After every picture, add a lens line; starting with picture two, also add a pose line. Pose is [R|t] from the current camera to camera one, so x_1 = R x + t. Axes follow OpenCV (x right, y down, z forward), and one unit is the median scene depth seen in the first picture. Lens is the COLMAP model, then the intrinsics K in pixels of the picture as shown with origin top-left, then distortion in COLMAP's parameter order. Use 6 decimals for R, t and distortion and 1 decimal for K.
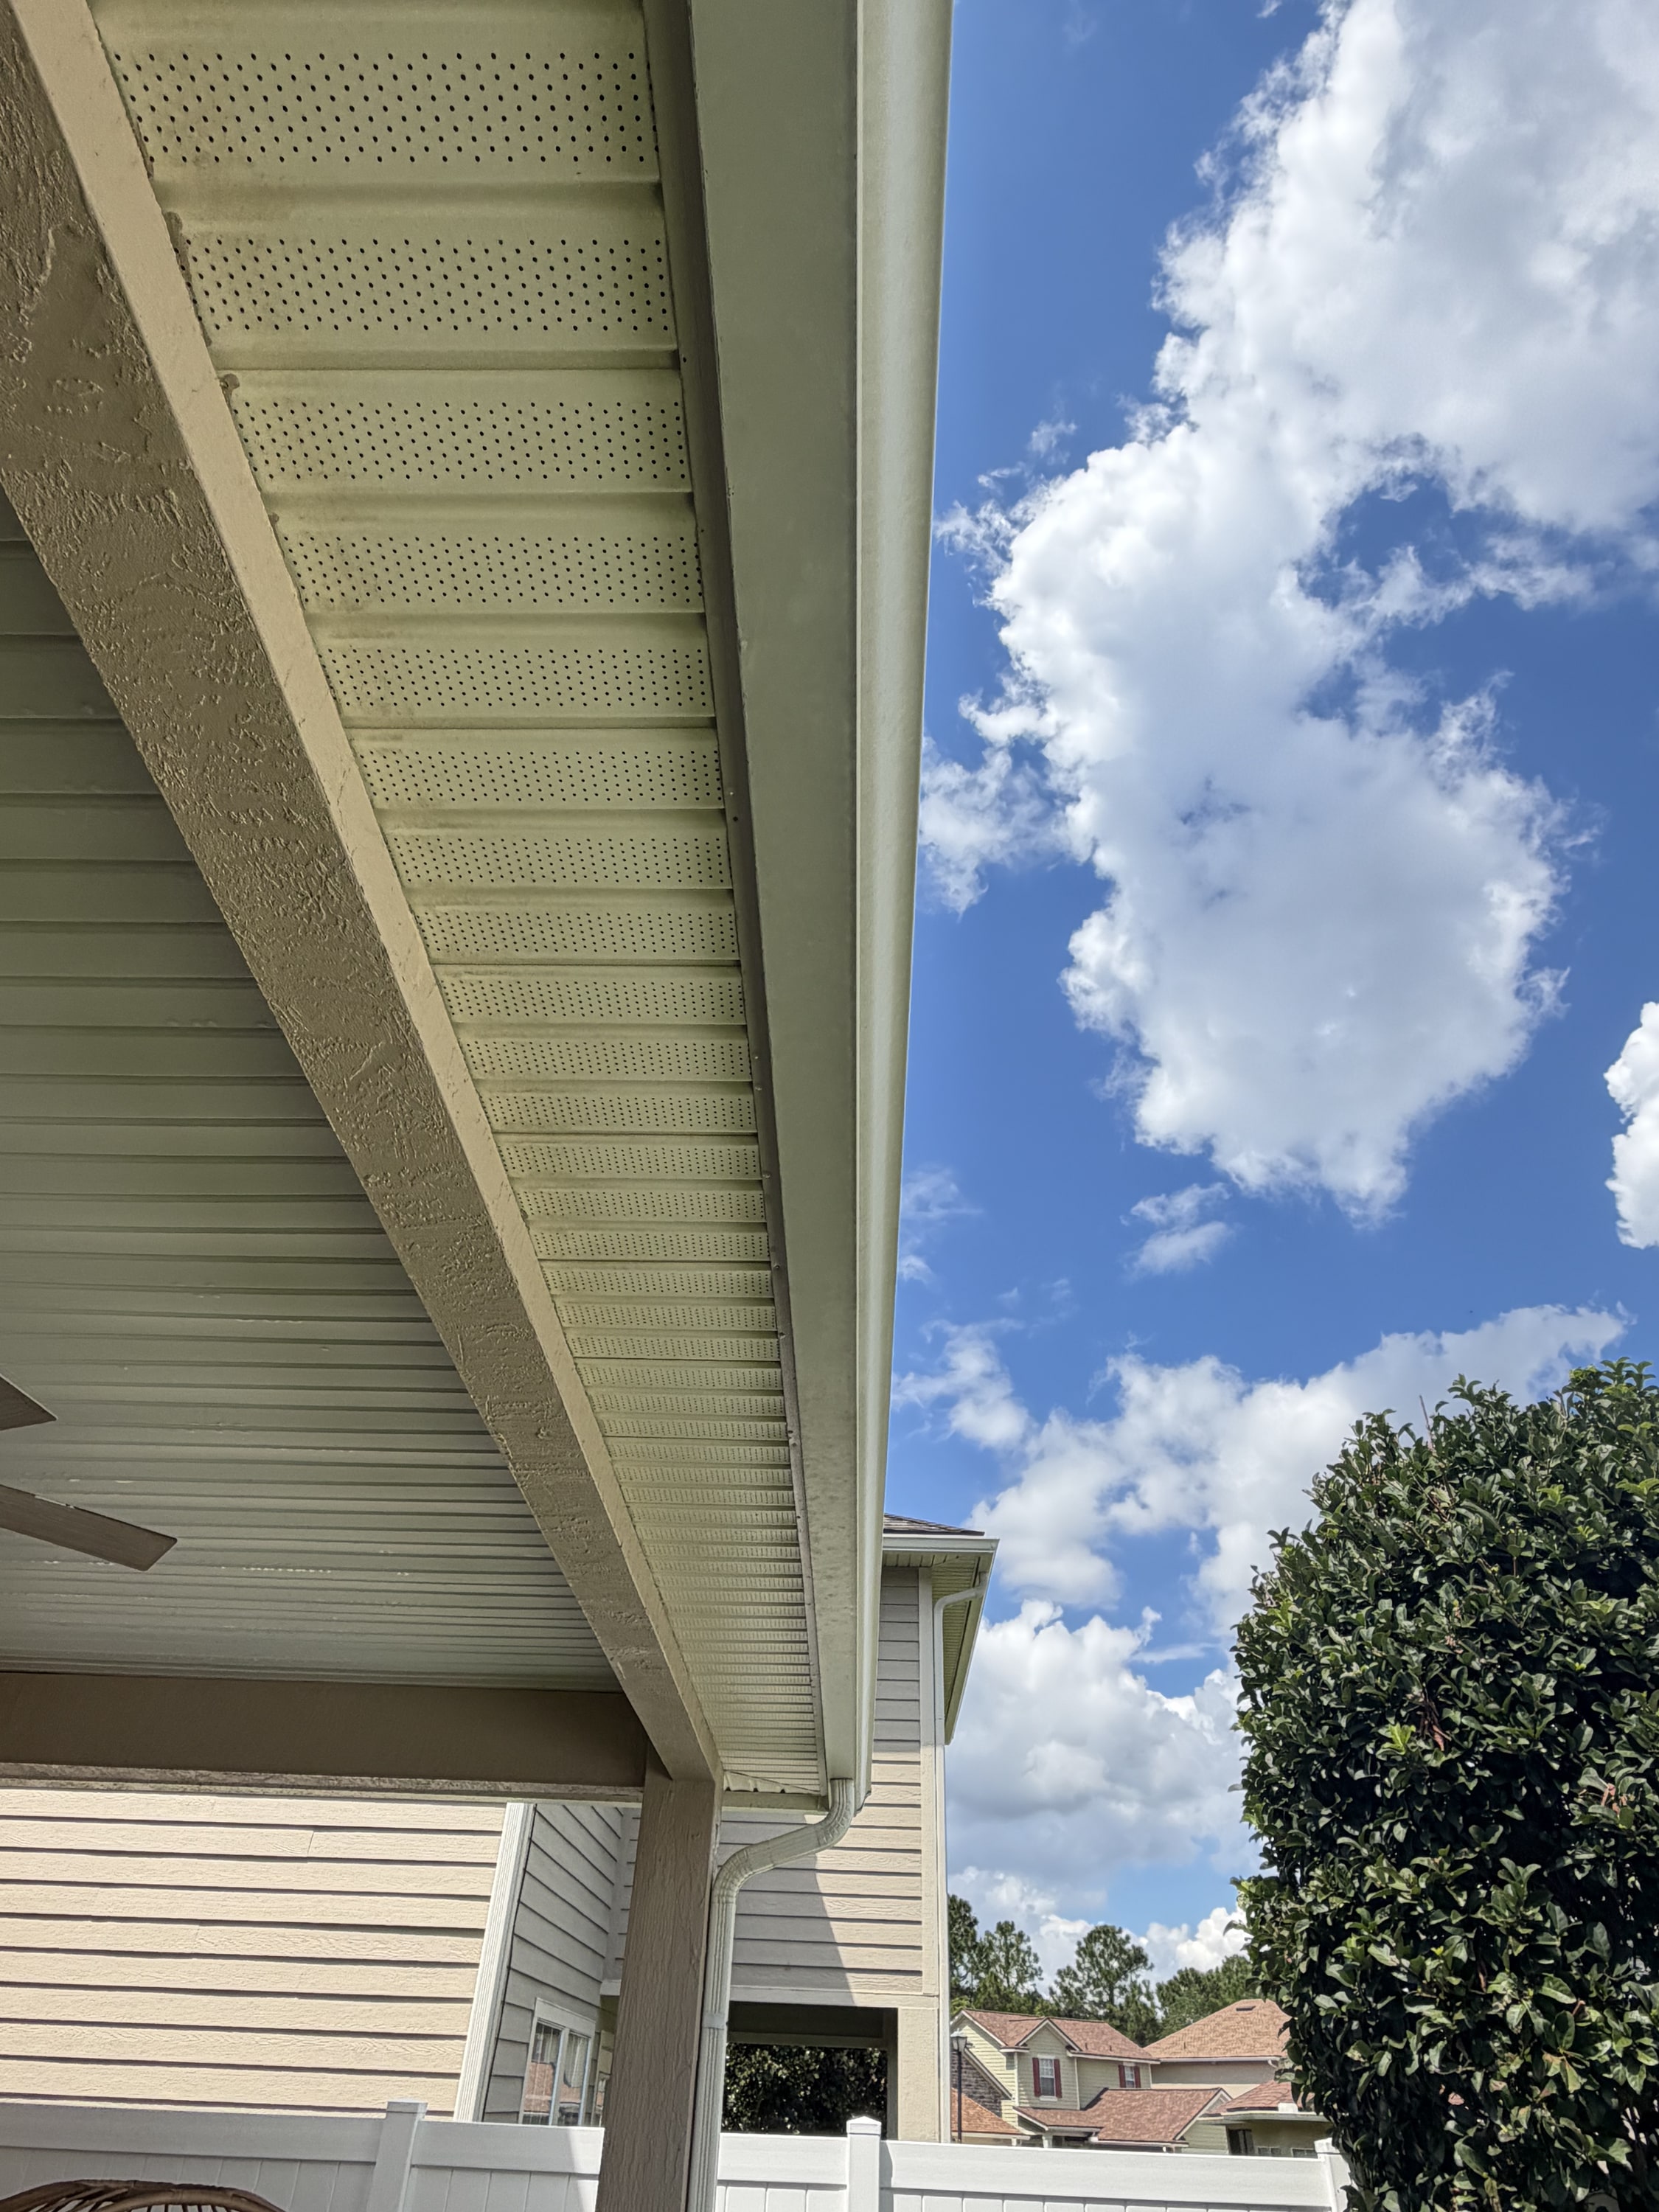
lens RADIAL K [[1318.0, 0, 829.5], [0, 1318.0, 1106.0], [0, 0, 1]] dist [-0.003231, 0.001196]
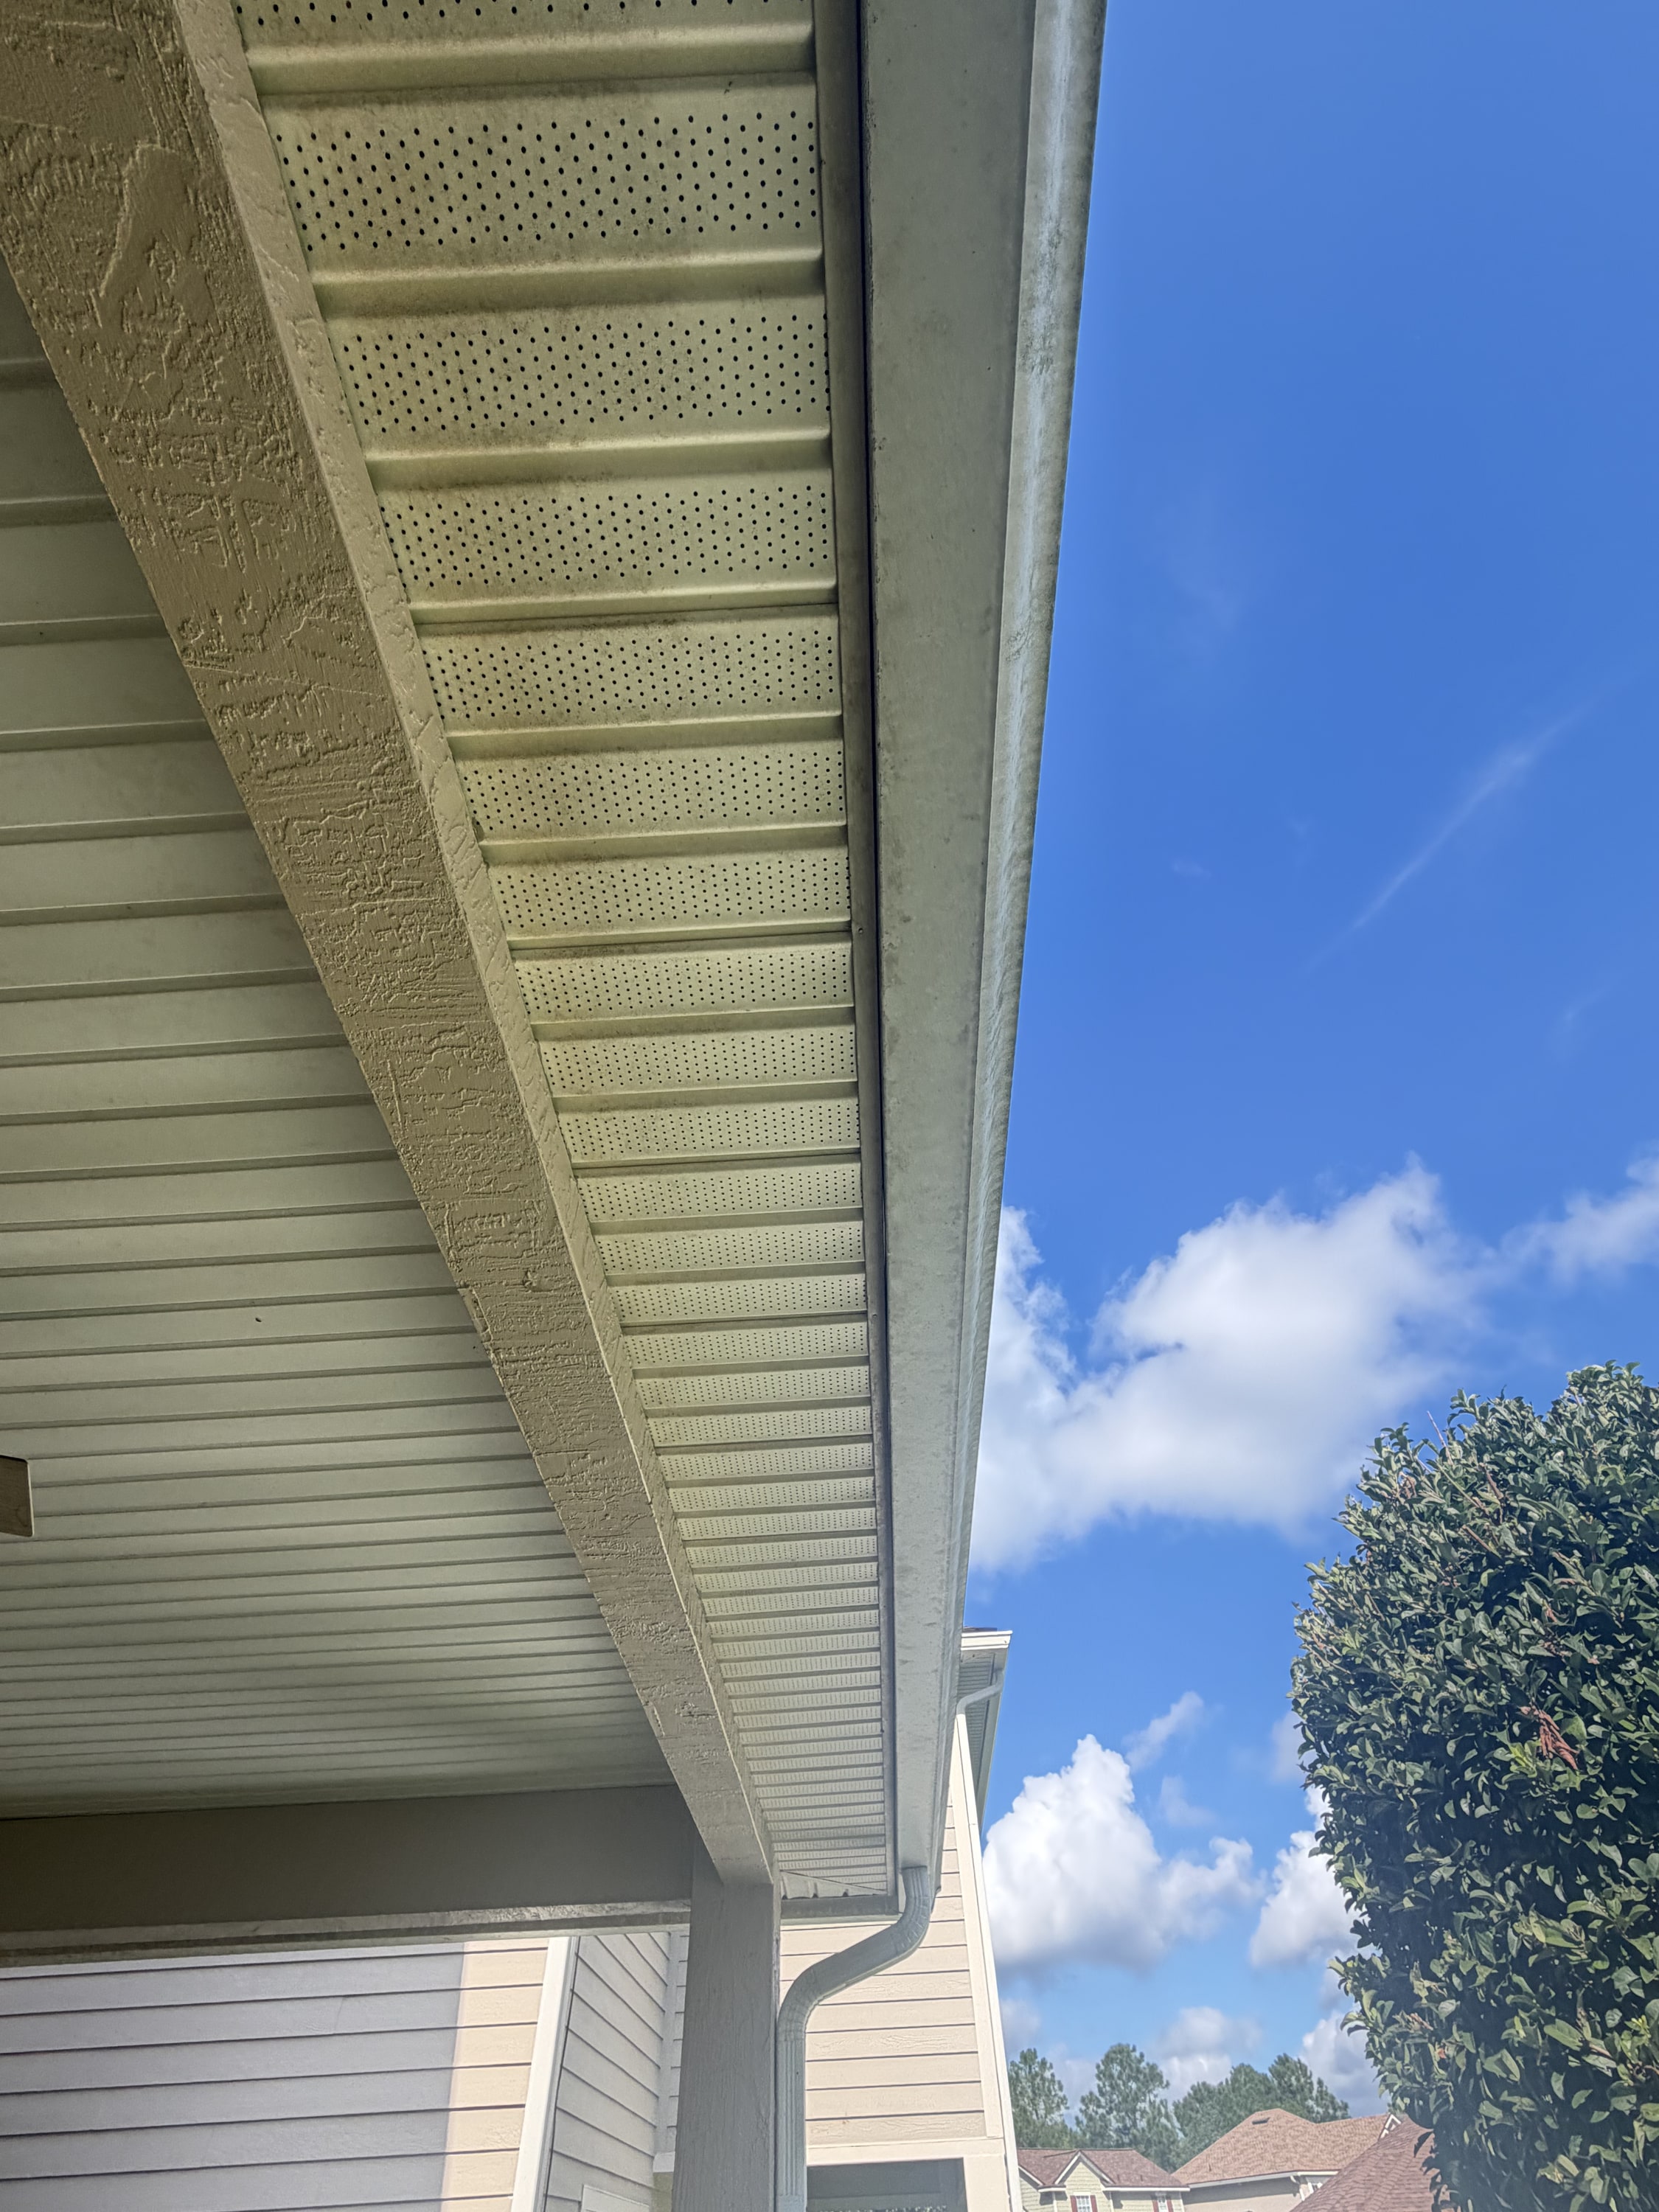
lens RADIAL K [[1033.5, 0, 833.4], [0, 1033.5, 1108.2], [0, 0, 1]] dist [-0.002007, -0.000243]
pose [[0.997226, -0.066369, 0.033684, -0.031948], [0.071631, 0.978728, -0.192251, 0.130064], [-0.020208, 0.194131, 0.980767, 0.204250]]
